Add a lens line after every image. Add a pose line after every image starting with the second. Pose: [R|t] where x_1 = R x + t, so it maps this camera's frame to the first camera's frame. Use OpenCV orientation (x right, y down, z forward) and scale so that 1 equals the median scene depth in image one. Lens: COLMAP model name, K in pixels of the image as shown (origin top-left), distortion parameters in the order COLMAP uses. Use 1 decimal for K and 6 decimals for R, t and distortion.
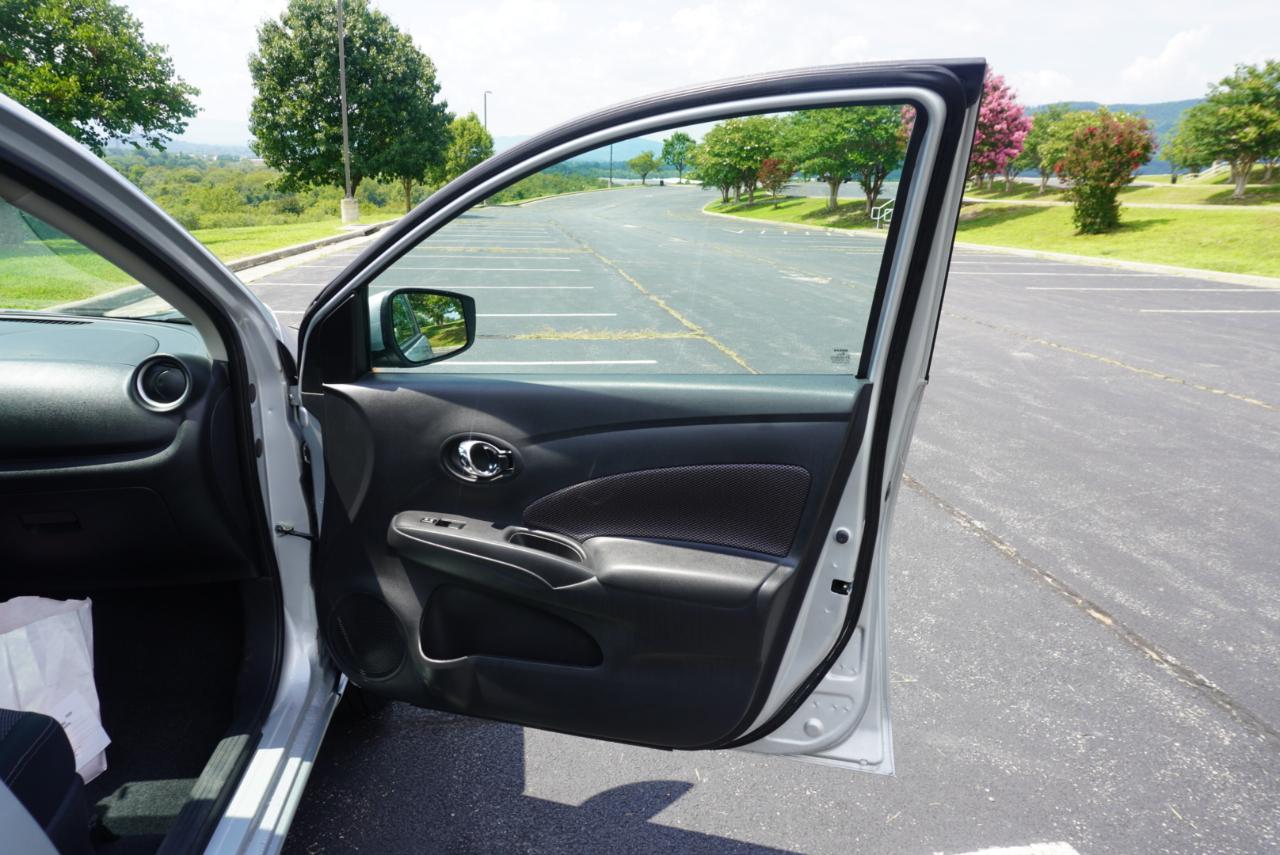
lens RADIAL K [[854.8, 0, 639.5], [0, 854.8, 427.2], [0, 0, 1]] dist [-0.050425, 0.035209]
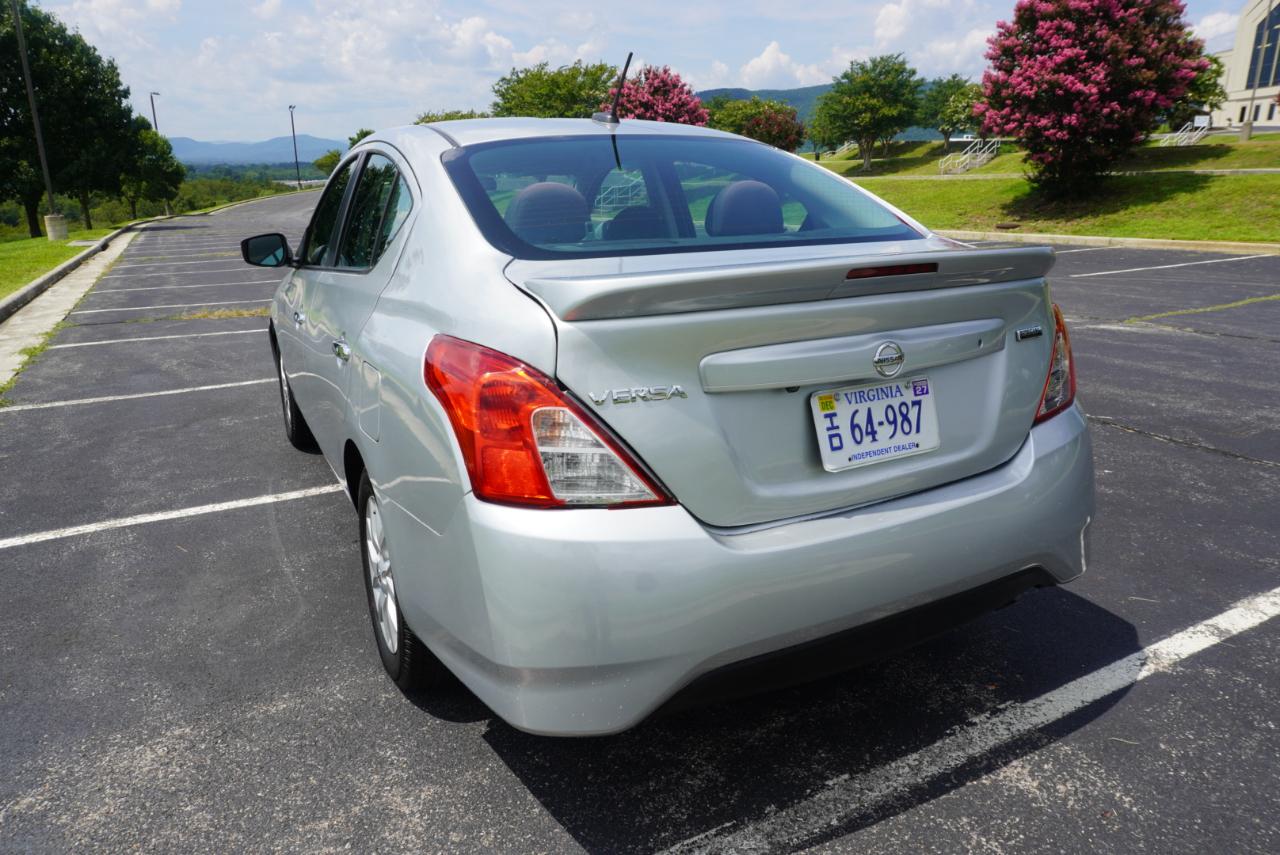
lens RADIAL K [[854.8, 0, 639.5], [0, 854.8, 427.2], [0, 0, 1]] dist [-0.050425, 0.035209]
pose [[0.937738, -0.137152, 0.319119, -0.052699], [0.134474, 0.990447, 0.030525, 0.019333], [-0.320257, 0.014289, 0.947223, -0.073730]]
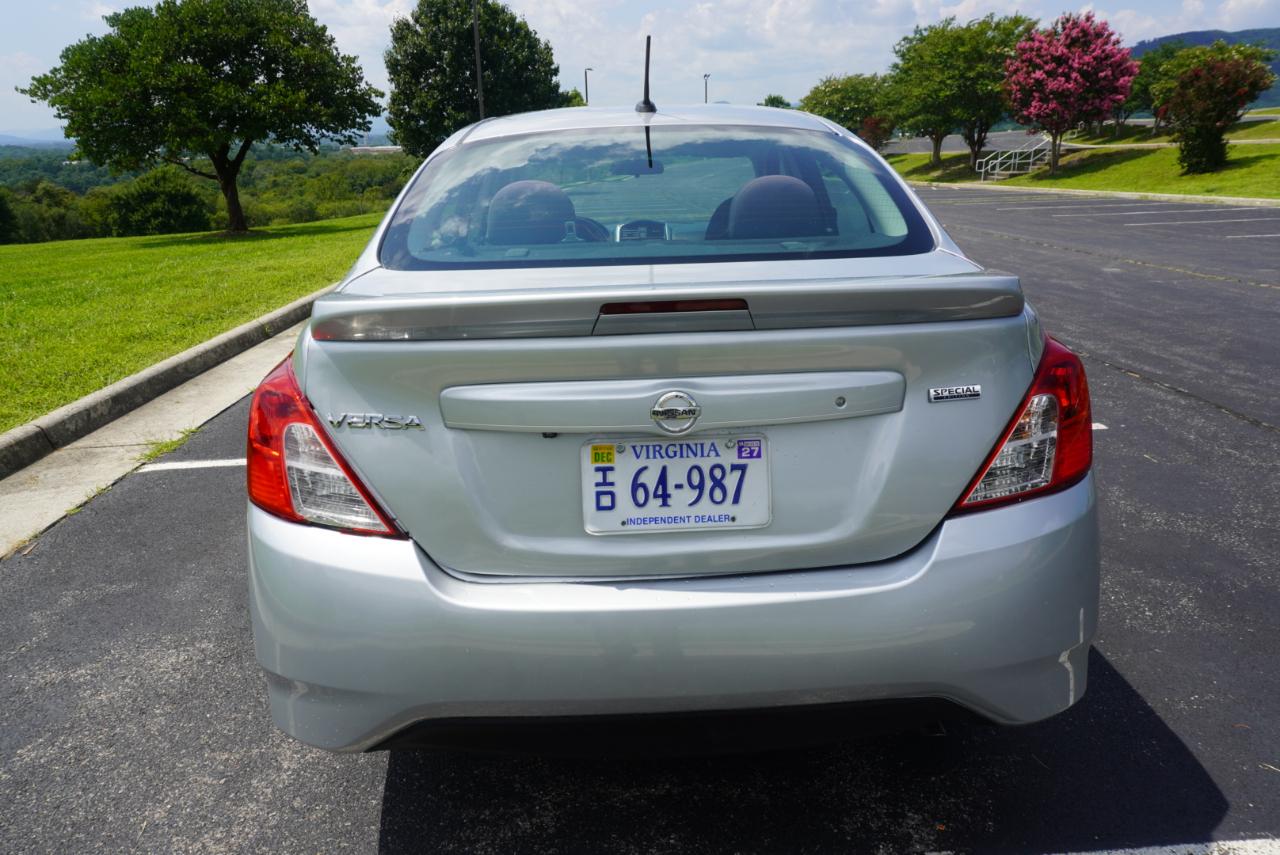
lens RADIAL K [[851.4, 0, 640.0], [0, 851.4, 427.5], [0, 0, 1]] dist [-0.041737, 0.028439]
pose [[0.993431, -0.025106, -0.111641, -0.024762], [0.029048, 0.999006, 0.033820, 0.018353], [0.110681, -0.036841, 0.993173, -0.072603]]
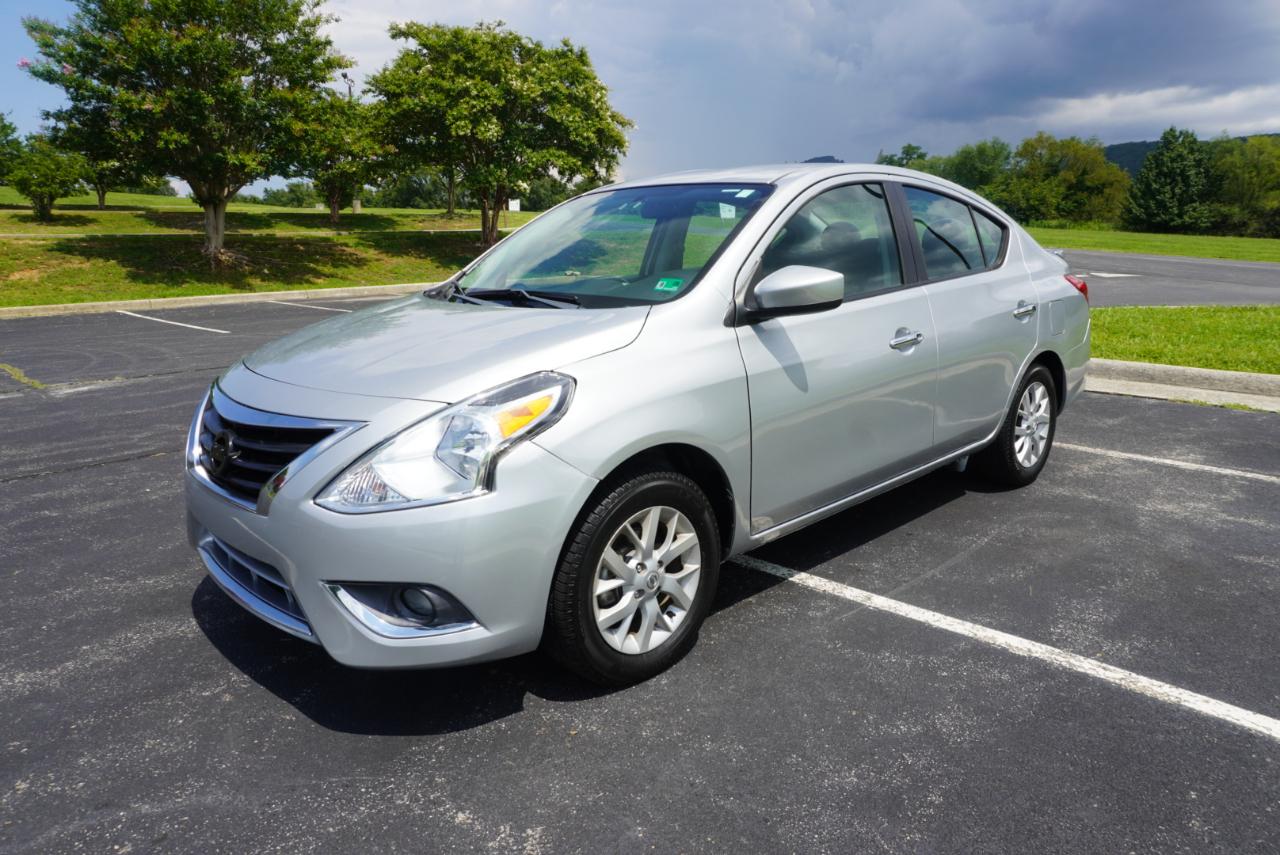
lens RADIAL K [[854.8, 0, 639.5], [0, 854.8, 427.2], [0, 0, 1]] dist [-0.050425, 0.035209]
pose [[-0.602357, -0.193089, 0.774521, -0.105567], [0.201579, 0.902056, 0.381656, -0.022331], [-0.772355, 0.386020, -0.504437, 0.080796]]
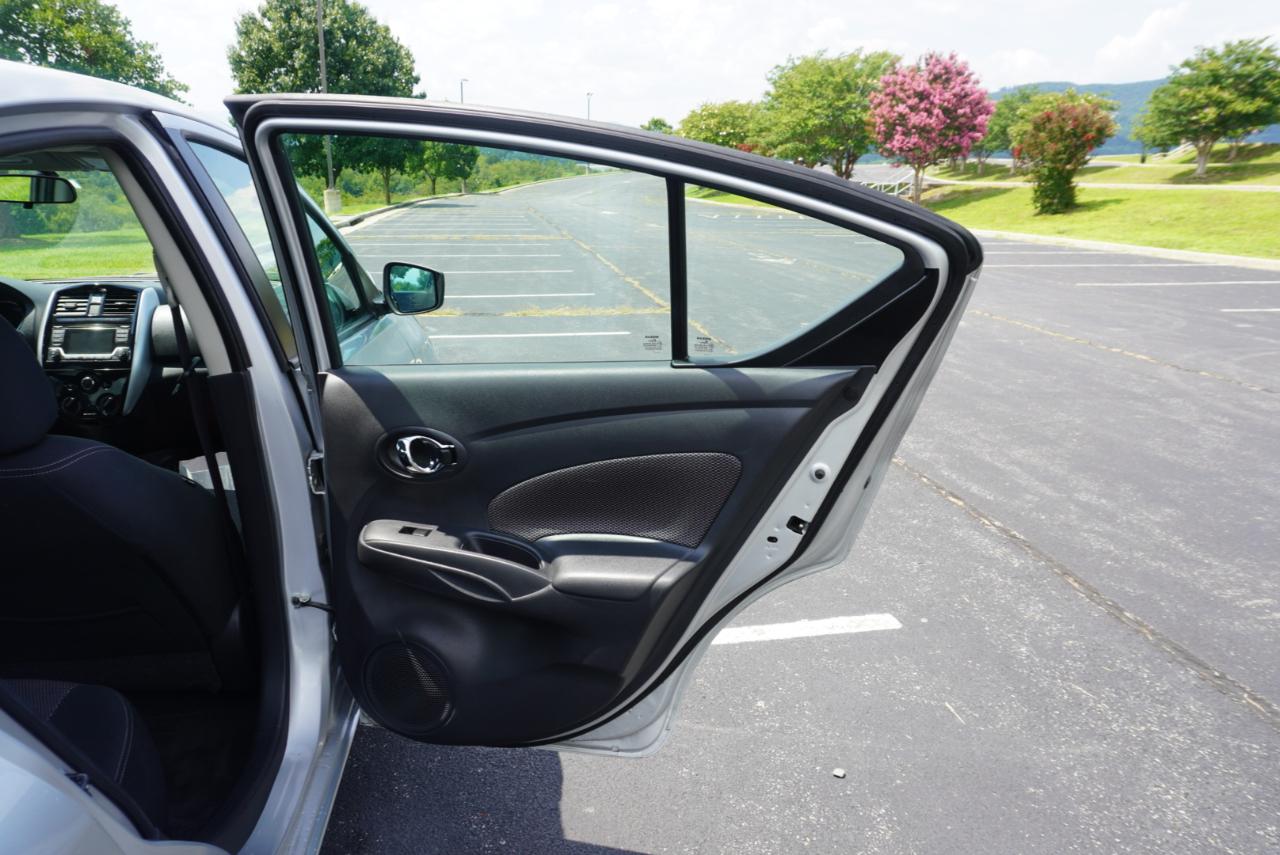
lens RADIAL K [[853.0, 0, 636.0], [0, 853.0, 431.2], [0, 0, 1]] dist [-0.046905, 0.030201]
pose [[0.999711, -0.017599, 0.016400, 0.001295], [0.017261, 0.999639, 0.020575, 0.005759], [-0.016756, -0.020286, 0.999654, -0.025167]]
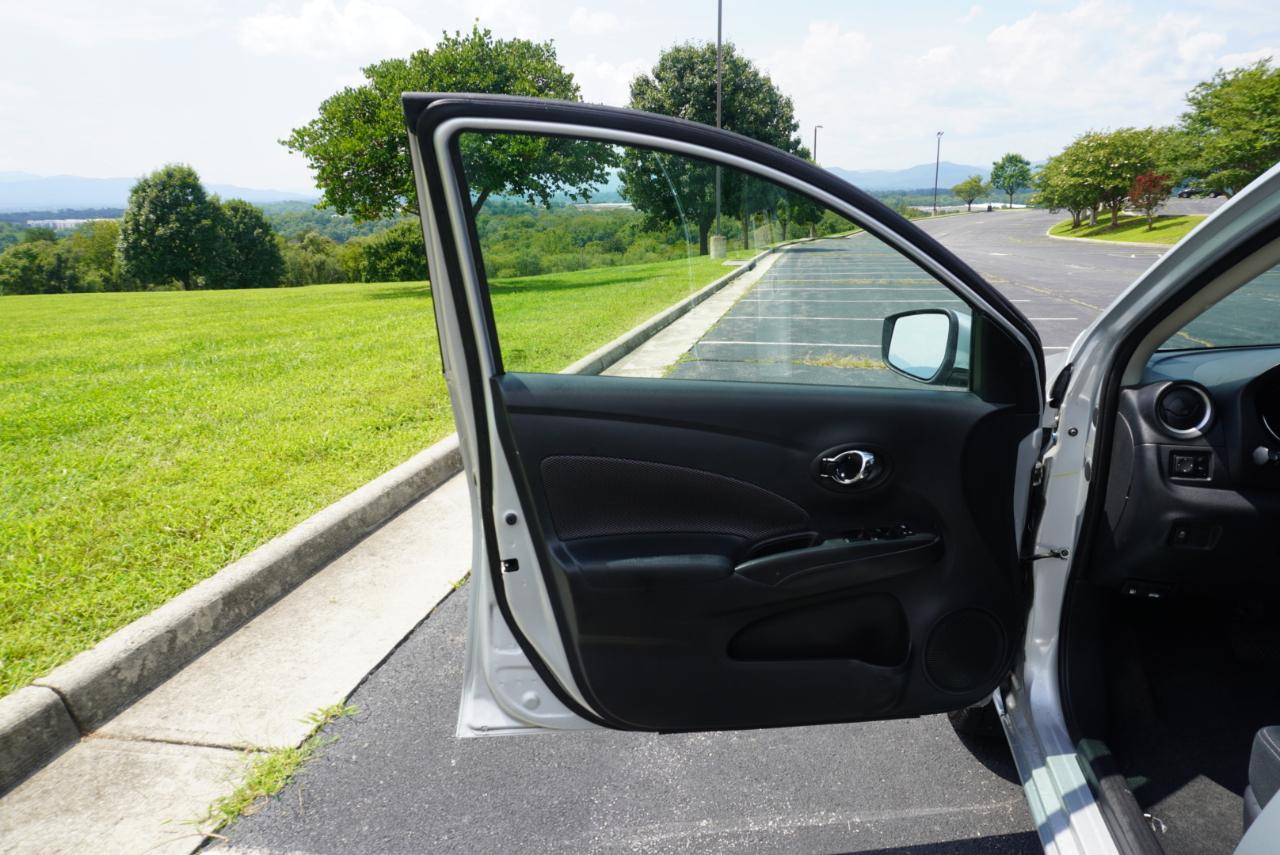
lens RADIAL K [[852.2, 0, 638.5], [0, 852.2, 431.8], [0, 0, 1]] dist [-0.048603, 0.029974]
pose [[0.941051, 0.033848, -0.336568, -0.061914], [-0.044390, 0.998734, -0.023673, 0.001200], [0.335340, 0.037218, 0.941362, -0.009709]]
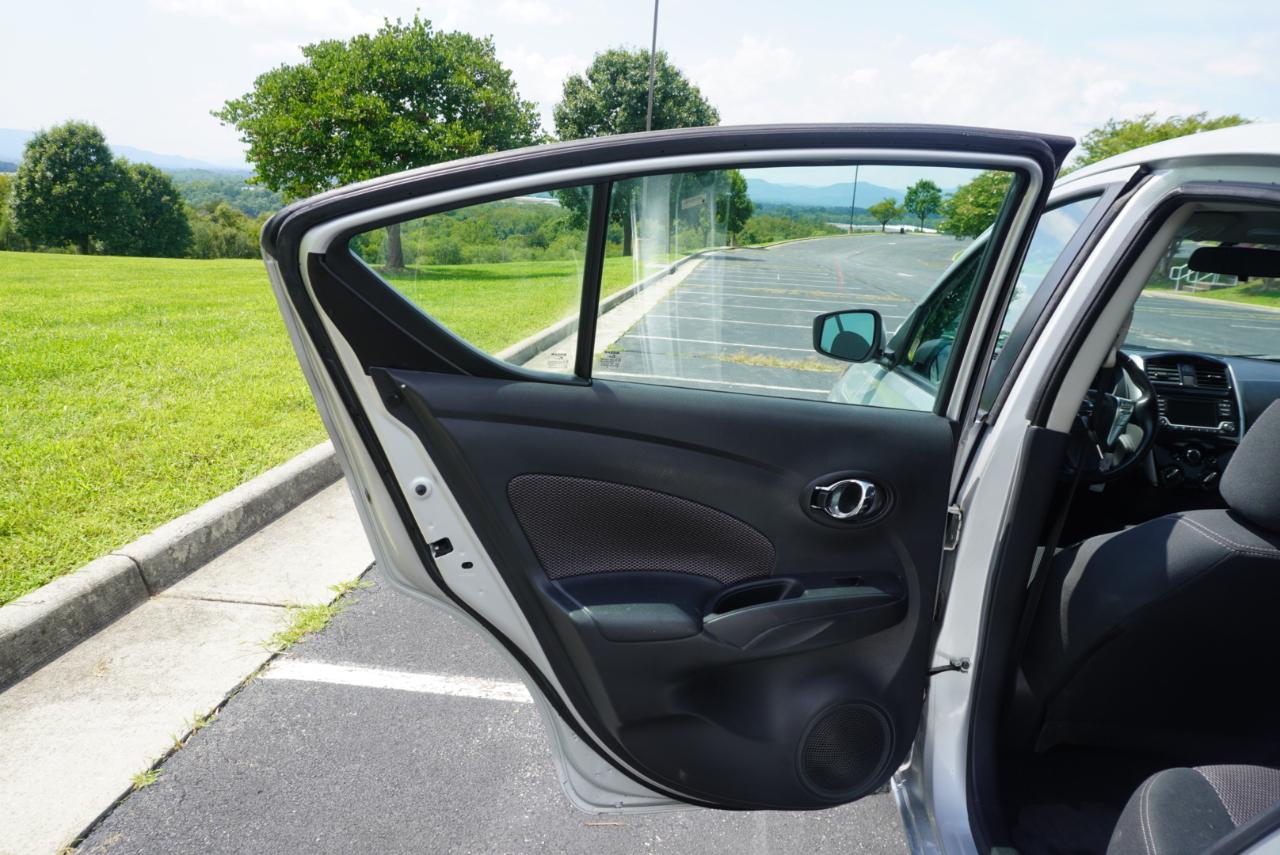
lens RADIAL K [[854.8, 0, 639.5], [0, 854.8, 427.2], [0, 0, 1]] dist [-0.050425, 0.035209]
pose [[0.968057, 0.080794, -0.237358, -0.058589], [-0.091819, 0.995134, -0.035749, 0.006565], [0.233314, 0.056401, 0.970764, -0.030817]]
